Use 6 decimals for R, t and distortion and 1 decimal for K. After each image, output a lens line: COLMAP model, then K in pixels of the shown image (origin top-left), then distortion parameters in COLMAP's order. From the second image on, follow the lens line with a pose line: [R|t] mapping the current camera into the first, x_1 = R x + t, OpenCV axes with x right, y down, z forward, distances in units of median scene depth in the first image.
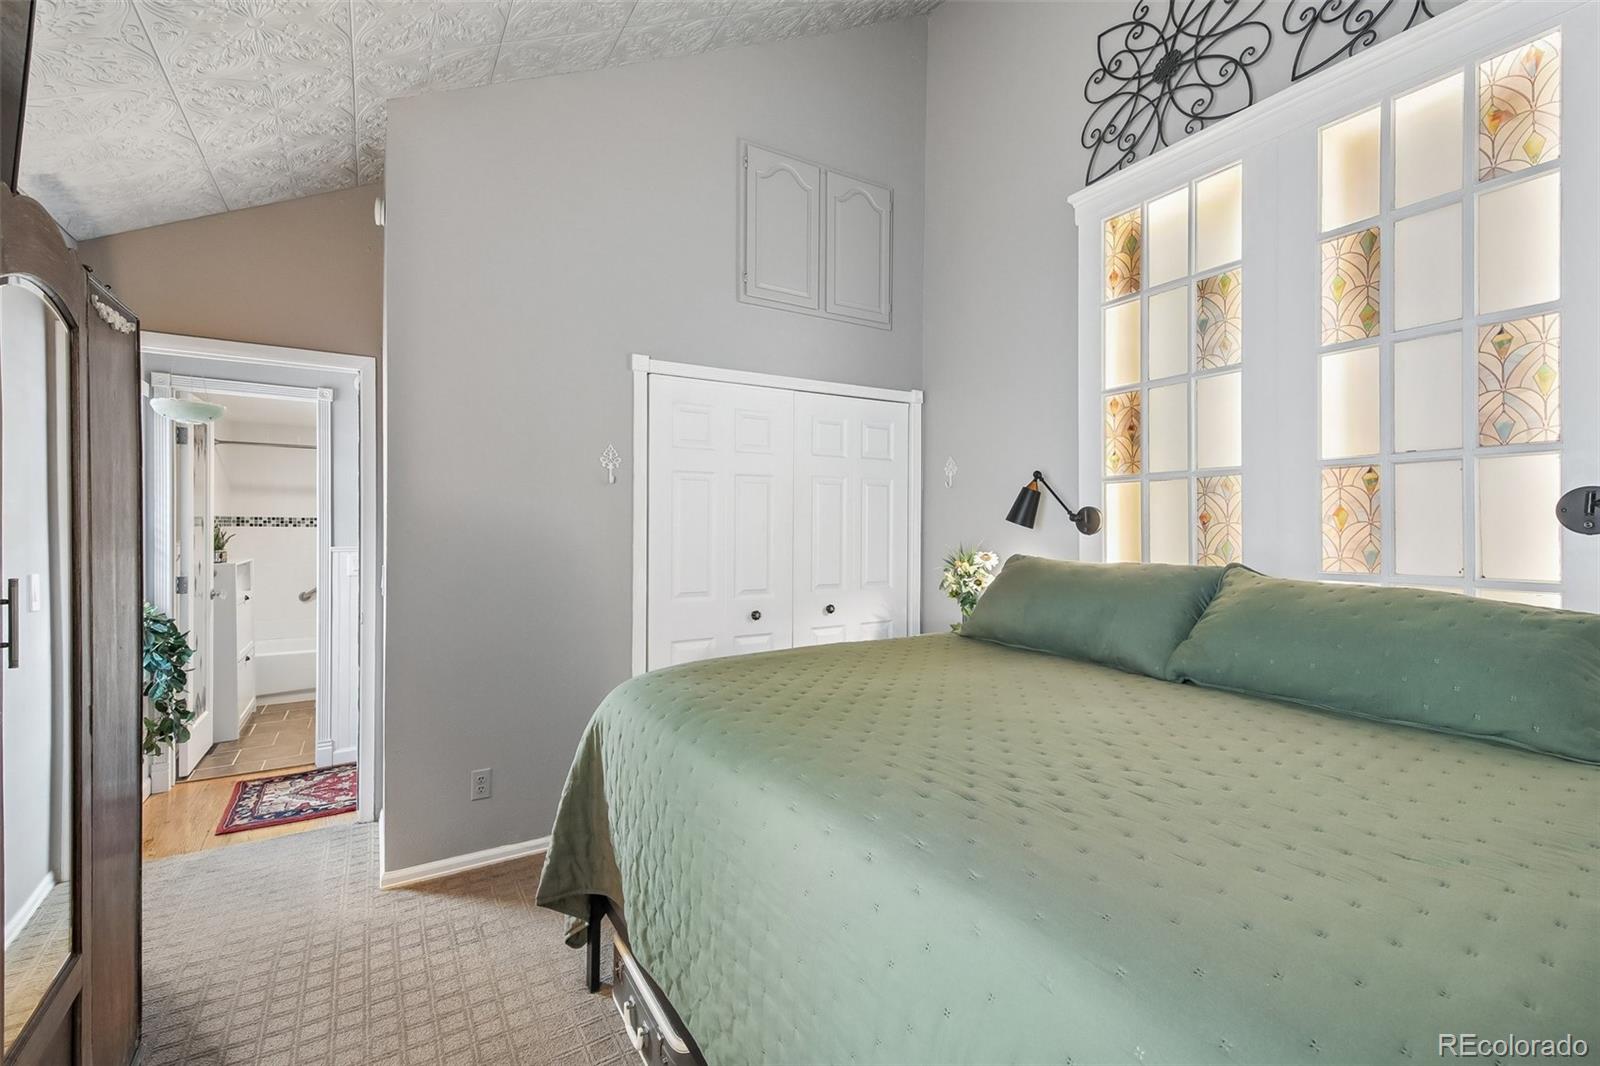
lens RADIAL K [[713.2, 0, 790.8], [0, 713.2, 533.4], [0, 0, 1]] dist [0.039138, -0.013794]
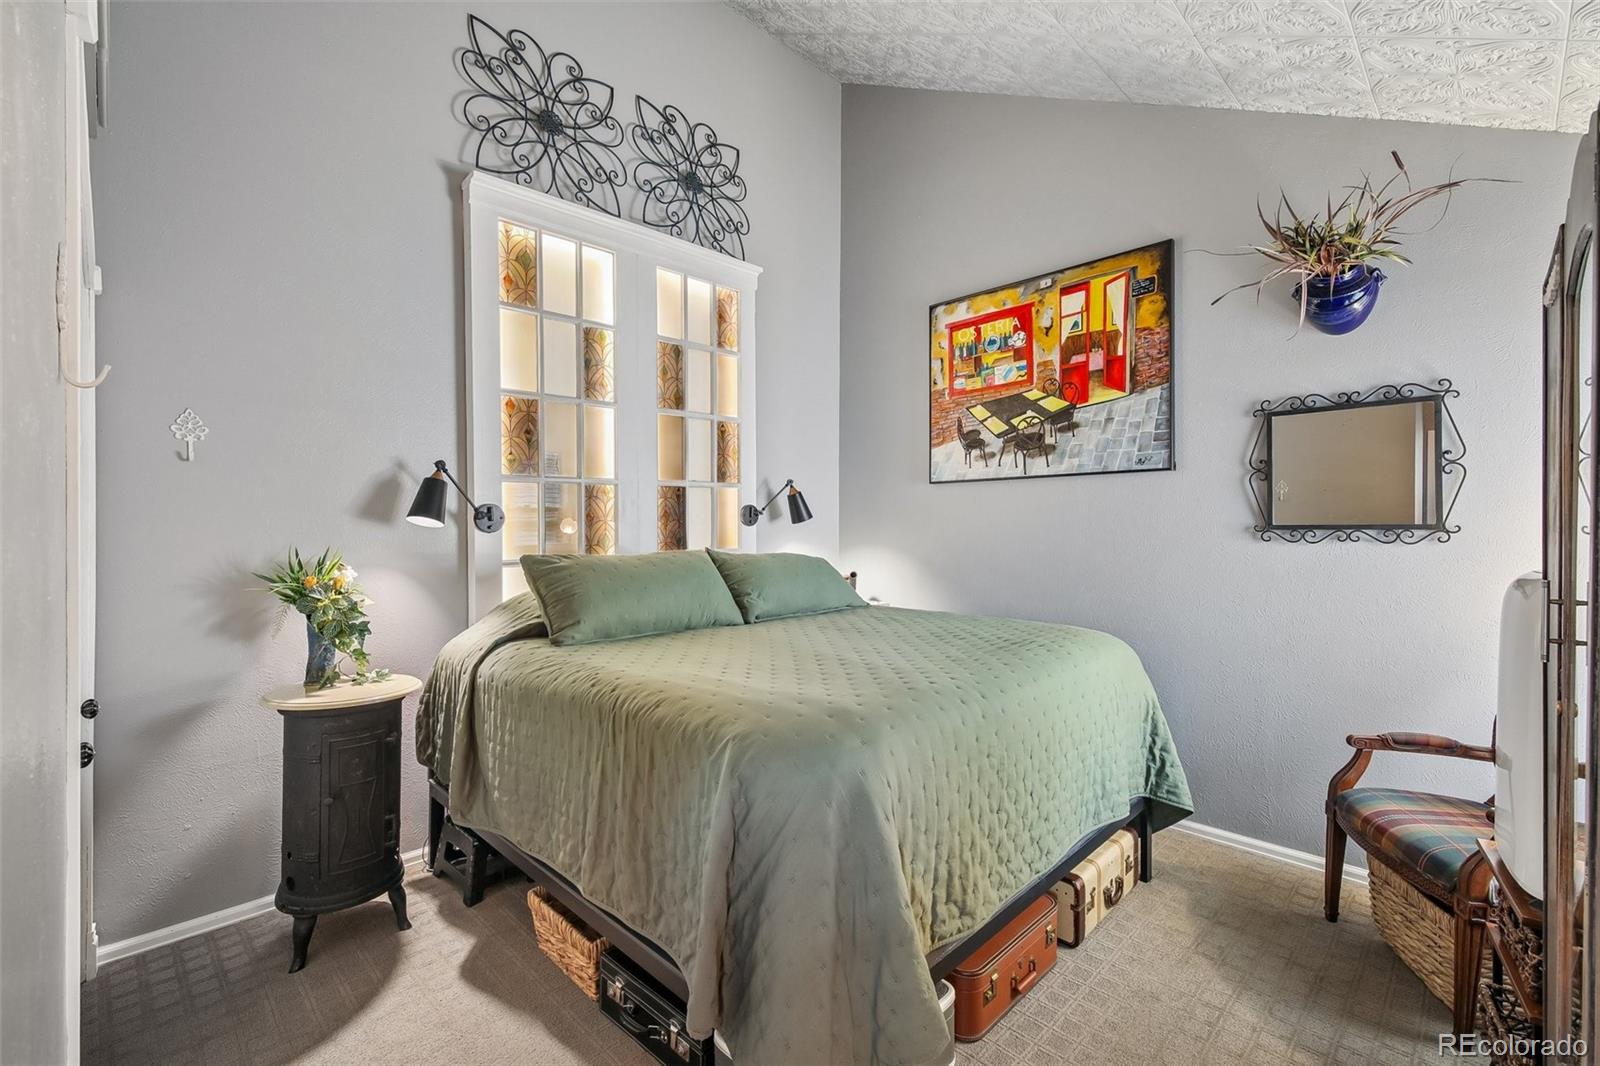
lens RADIAL K [[713.2, 0, 790.8], [0, 713.2, 533.4], [0, 0, 1]] dist [0.039138, -0.013794]
pose [[-0.268748, -0.021261, 0.962976, -0.691301], [0.013941, 0.999566, 0.025959, -0.018758], [-0.963110, 0.020401, -0.268334, 0.948161]]
